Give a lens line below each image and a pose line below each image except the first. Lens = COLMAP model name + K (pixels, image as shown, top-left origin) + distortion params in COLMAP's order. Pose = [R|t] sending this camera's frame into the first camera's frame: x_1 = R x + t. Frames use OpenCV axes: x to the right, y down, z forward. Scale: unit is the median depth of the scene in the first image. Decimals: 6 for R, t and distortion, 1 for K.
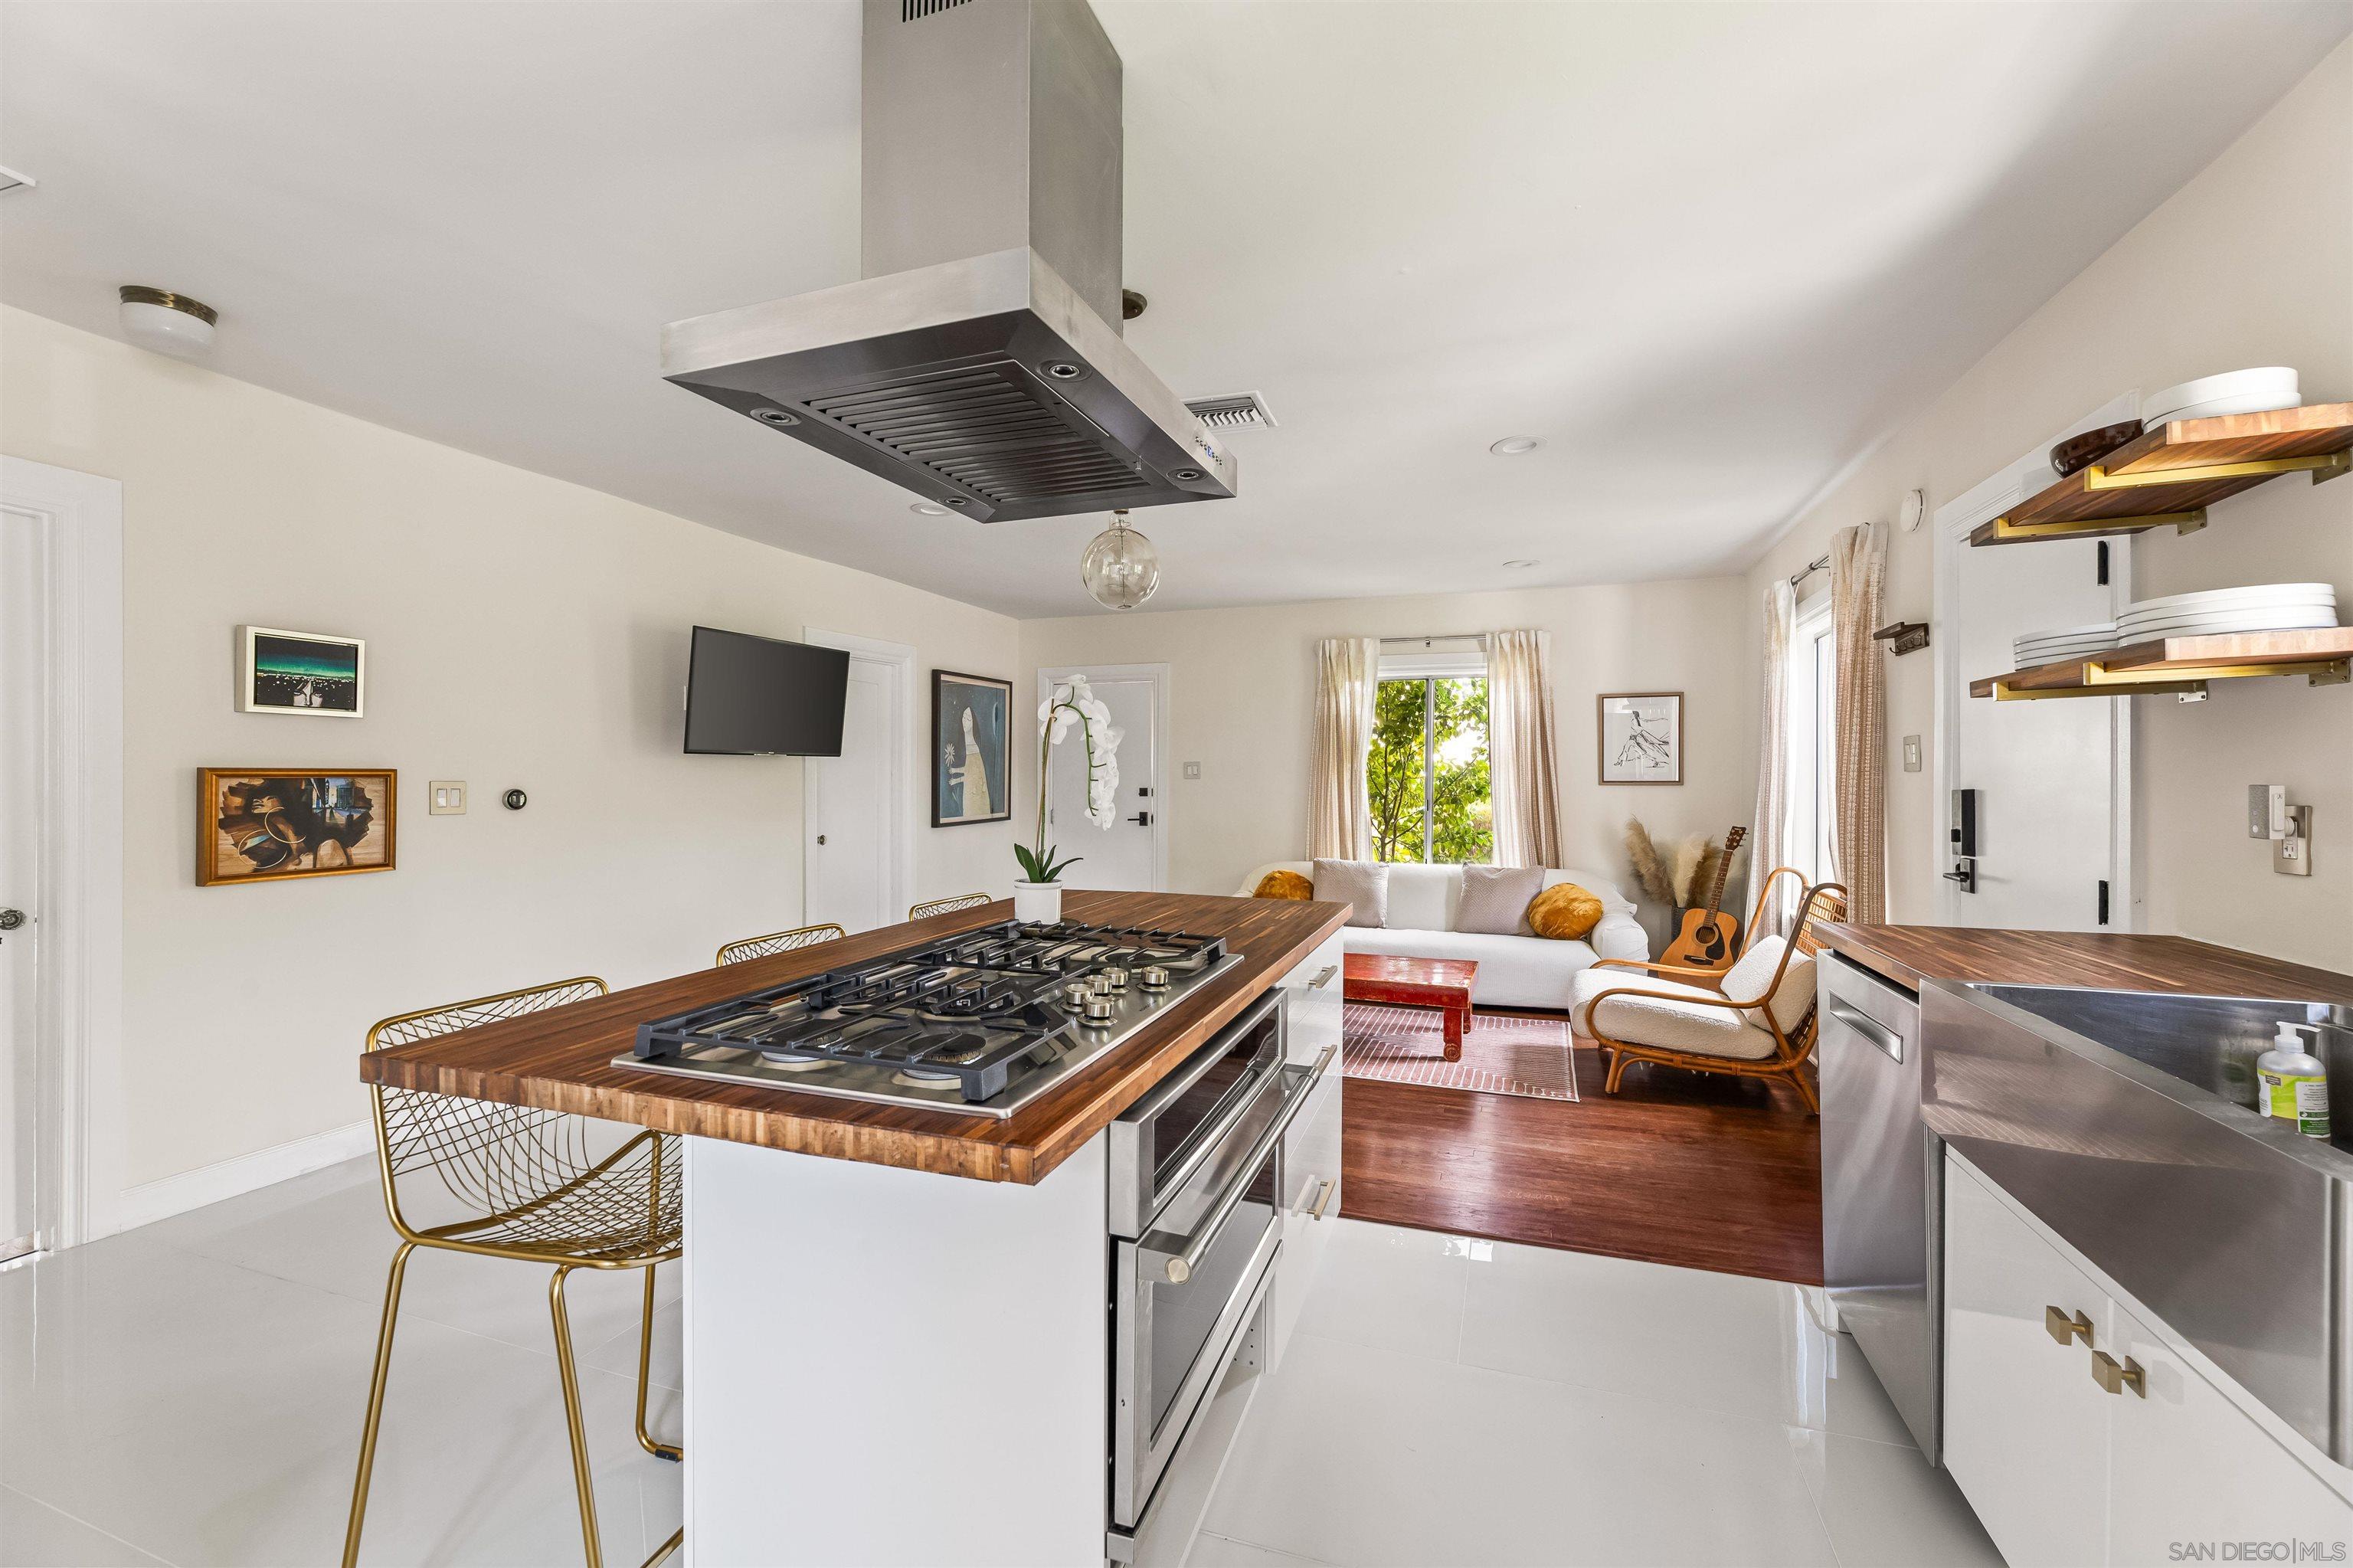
lens RADIAL K [[941.2, 0, 1253.0], [0, 941.2, 781.4], [0, 0, 1]] dist [-0.000086, 0.000108]
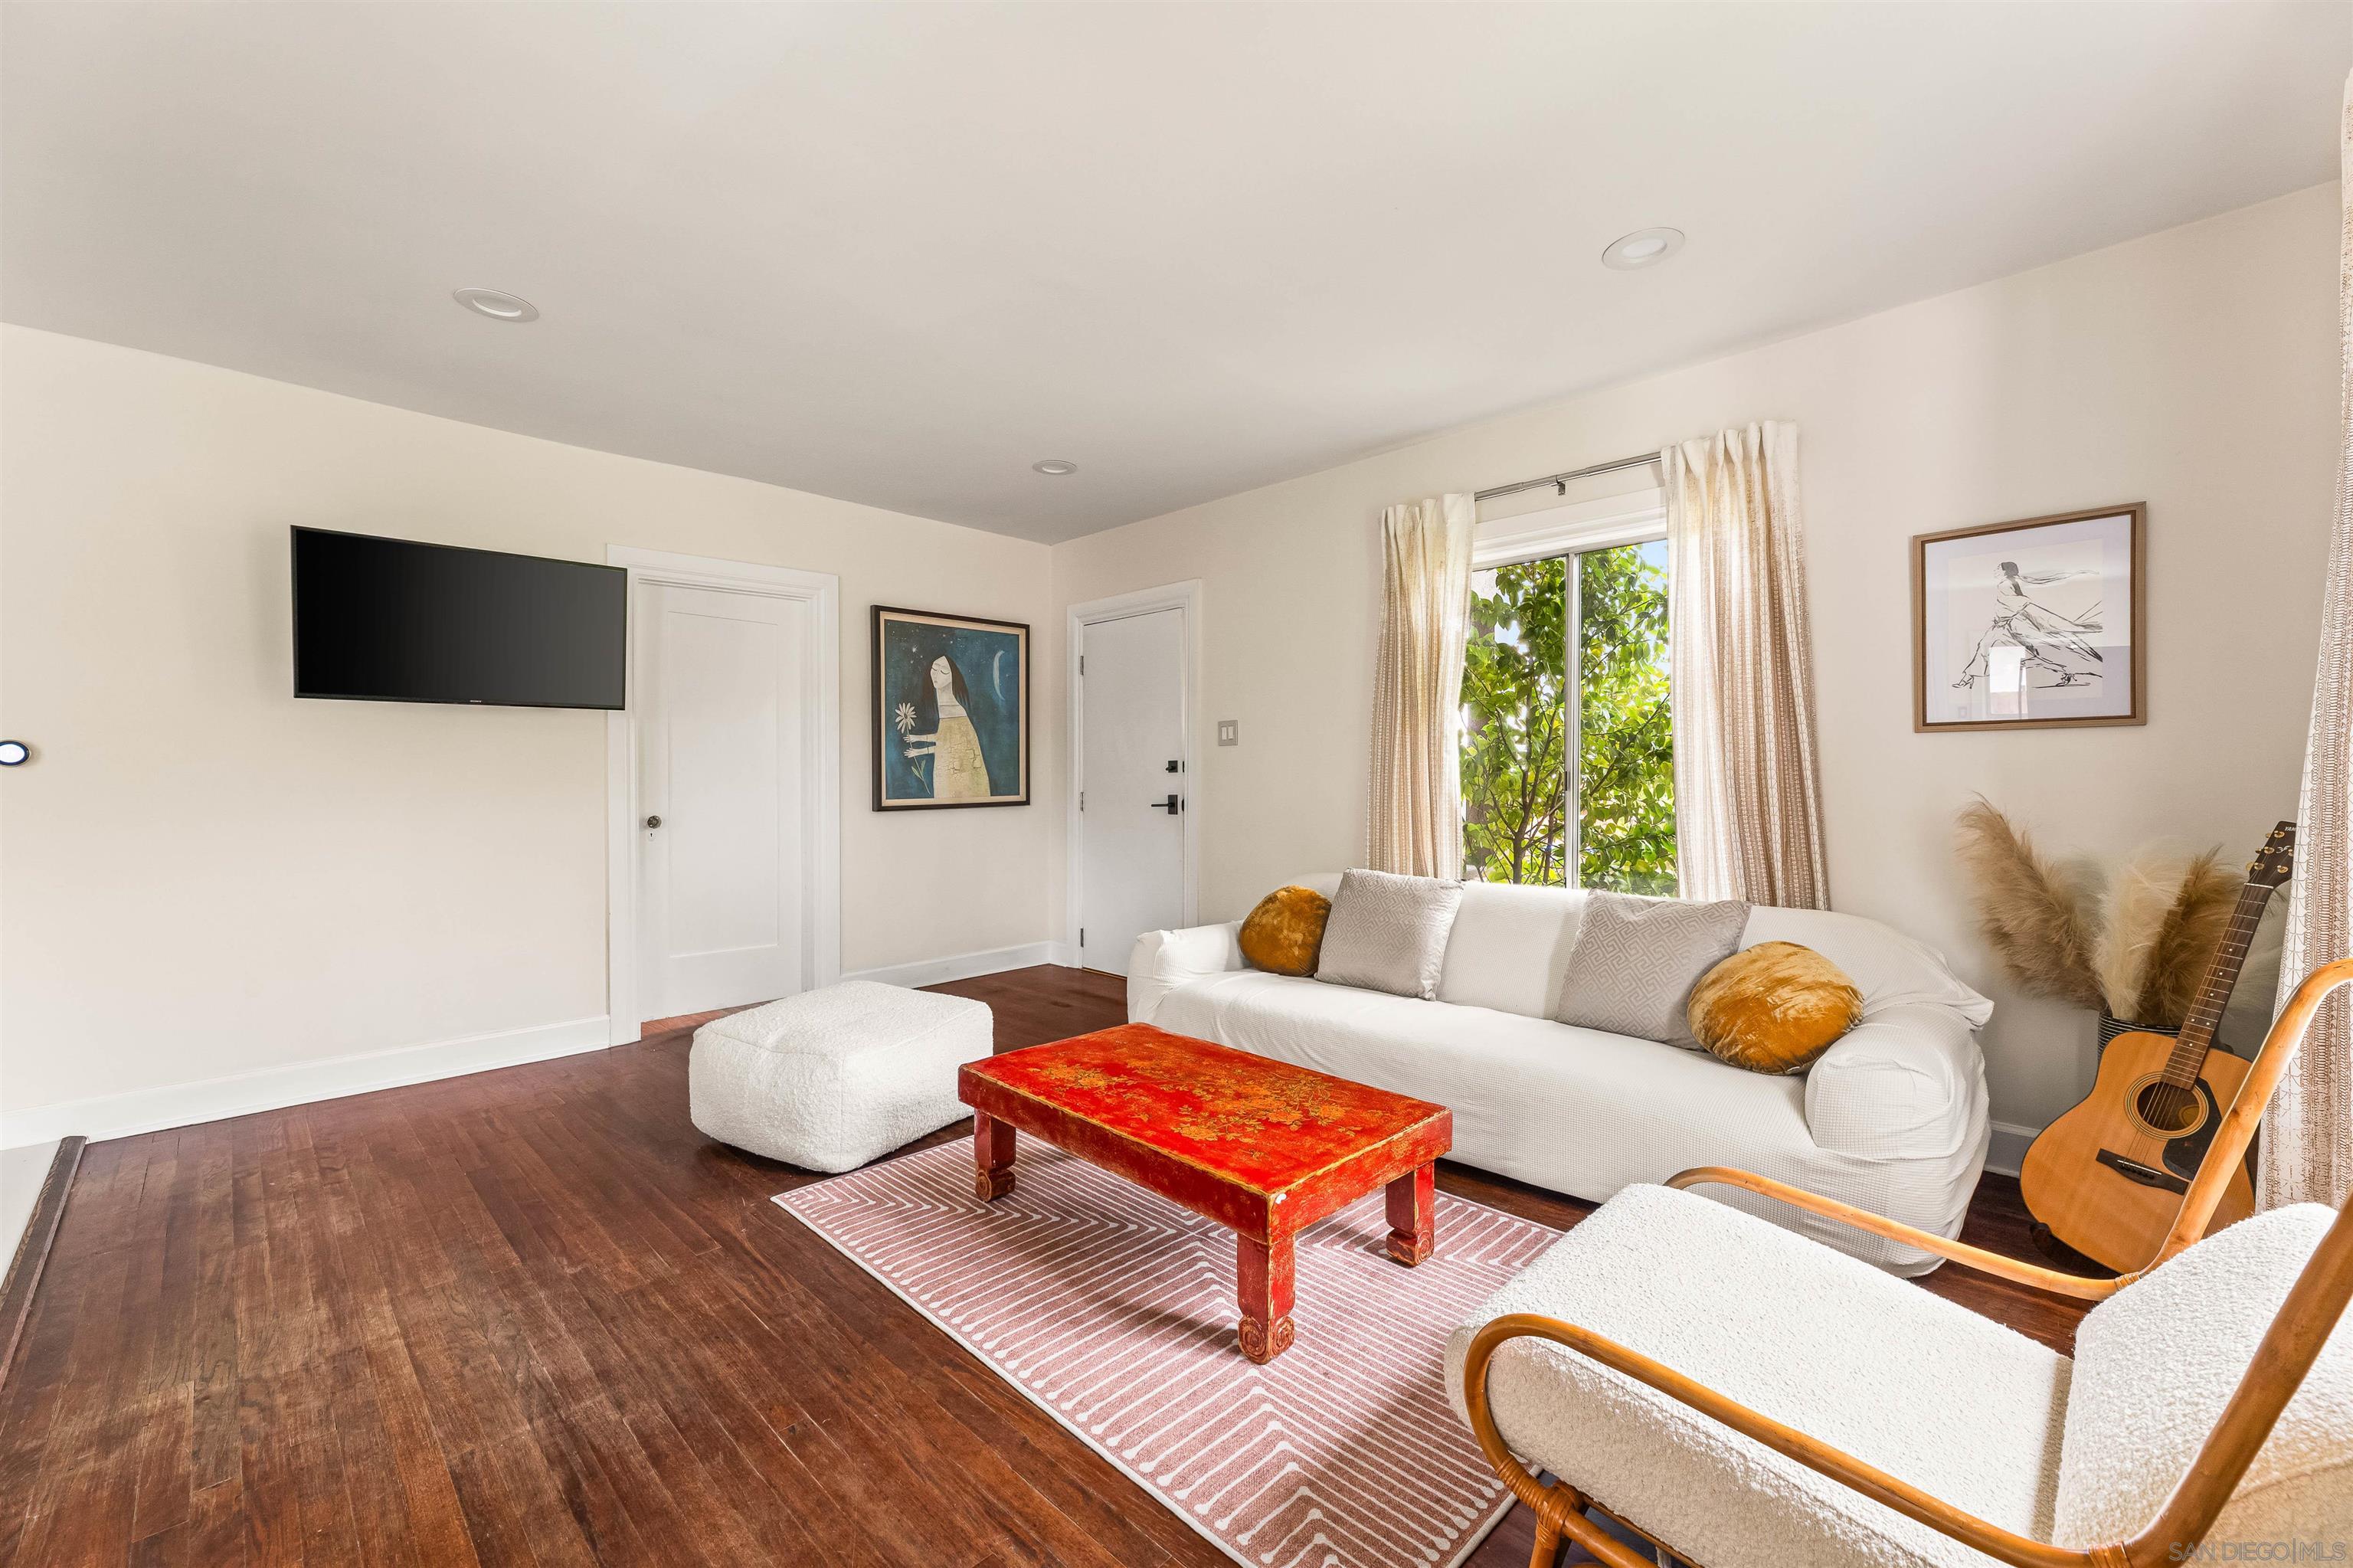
lens RADIAL K [[955.4, 0, 1253.4], [0, 955.4, 780.5], [0, 0, 1]] dist [0.002564, -0.000005]
pose [[0.897217, -0.005423, -0.441557, 0.281973], [0.003611, 0.999981, -0.004943, 0.028617], [0.441575, 0.002841, 0.897220, 0.431461]]
